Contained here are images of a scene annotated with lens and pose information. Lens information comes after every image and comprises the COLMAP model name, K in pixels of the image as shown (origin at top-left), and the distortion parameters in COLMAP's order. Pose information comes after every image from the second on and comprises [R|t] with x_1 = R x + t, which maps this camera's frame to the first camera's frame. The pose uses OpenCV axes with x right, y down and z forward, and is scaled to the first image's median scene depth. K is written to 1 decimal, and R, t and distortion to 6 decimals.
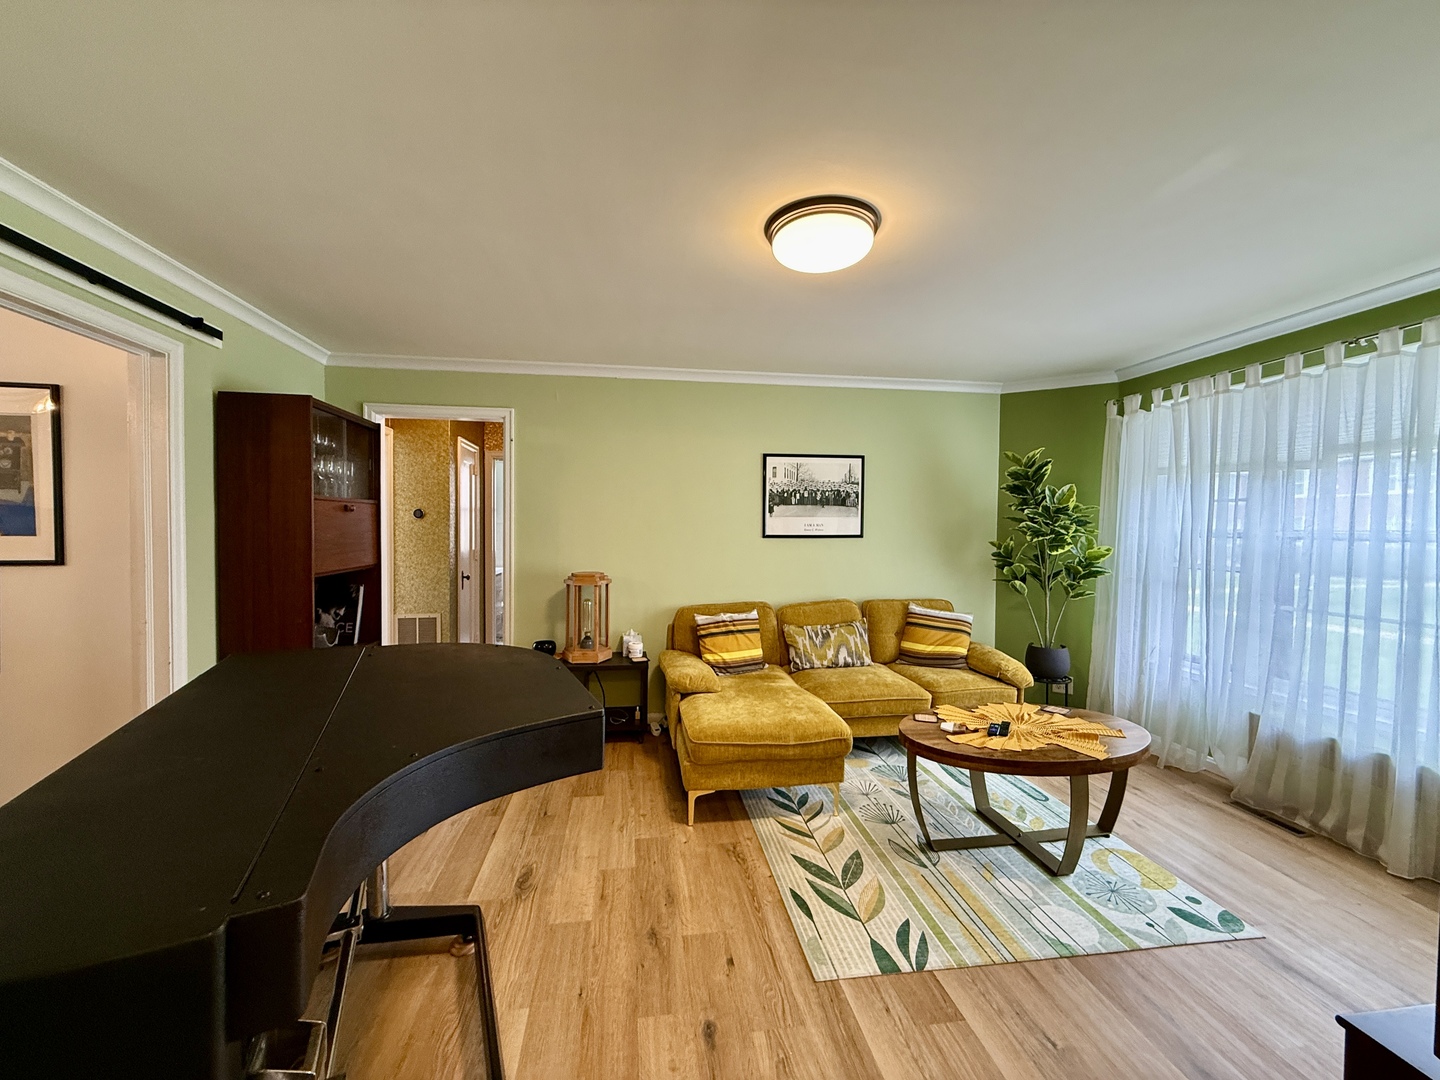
lens RADIAL K [[574.1, 0, 717.2], [0, 574.1, 538.3], [0, 0, 1]] dist [-0.000840, -0.000325]
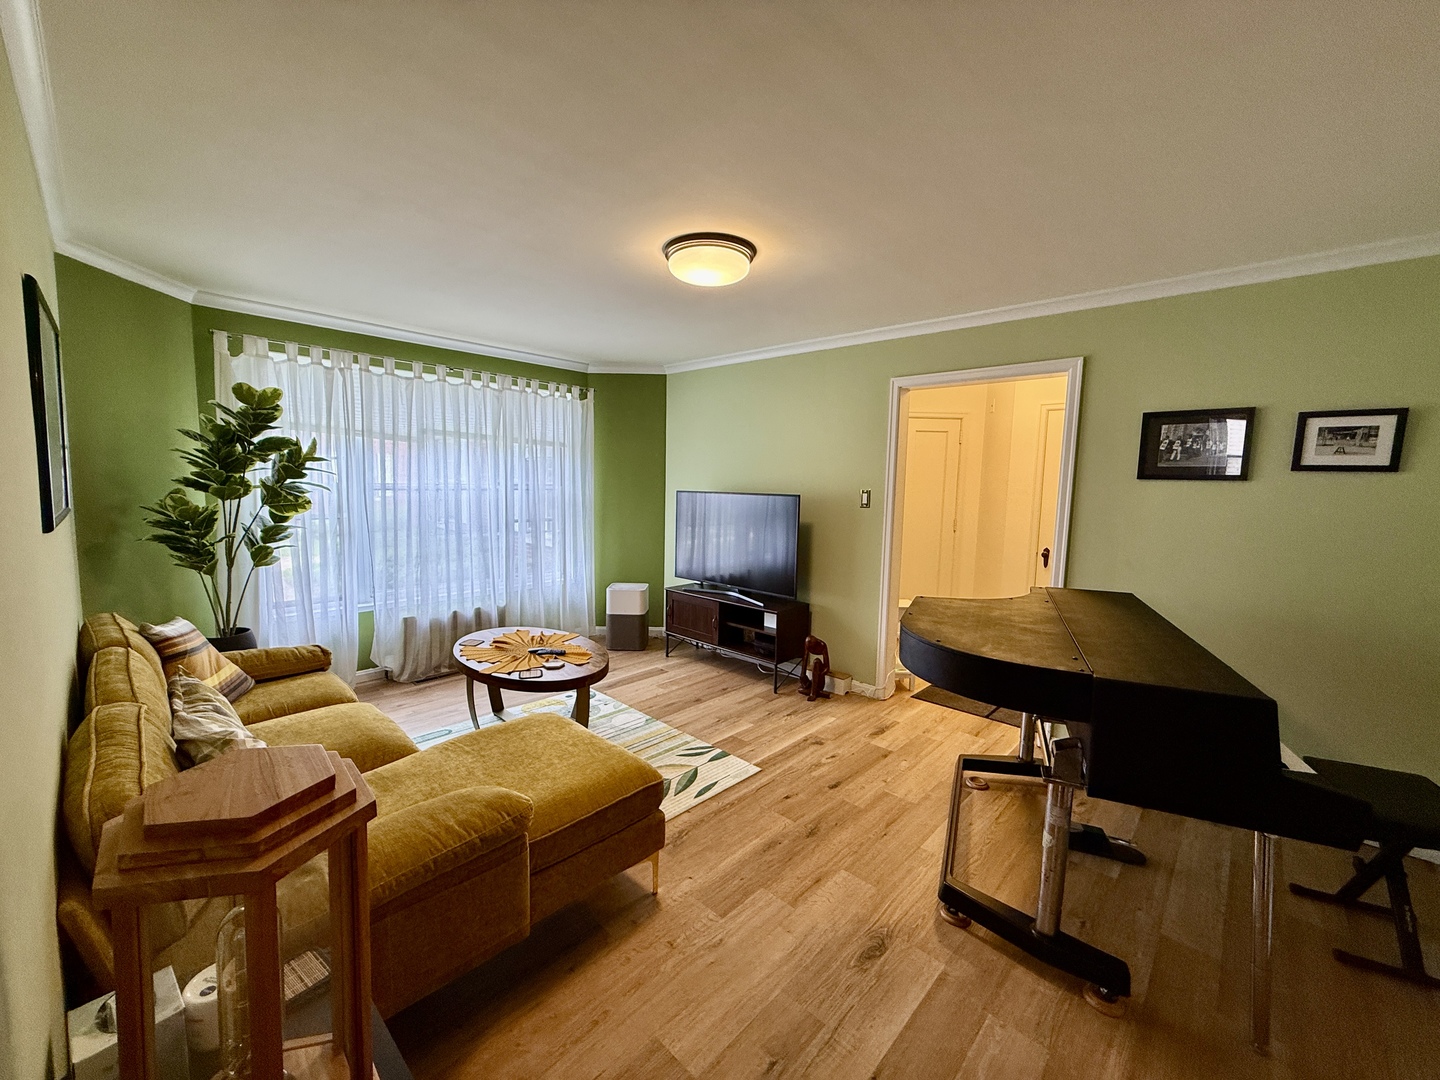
lens RADIAL K [[574.1, 0, 721.3], [0, 574.1, 536.6], [0, 0, 1]] dist [-0.000840, -0.000325]
pose [[-0.620072, -0.097831, 0.778421, -0.458534], [-0.010029, 0.993102, 0.116823, -0.044213], [-0.784481, 0.064632, -0.616776, 0.964906]]
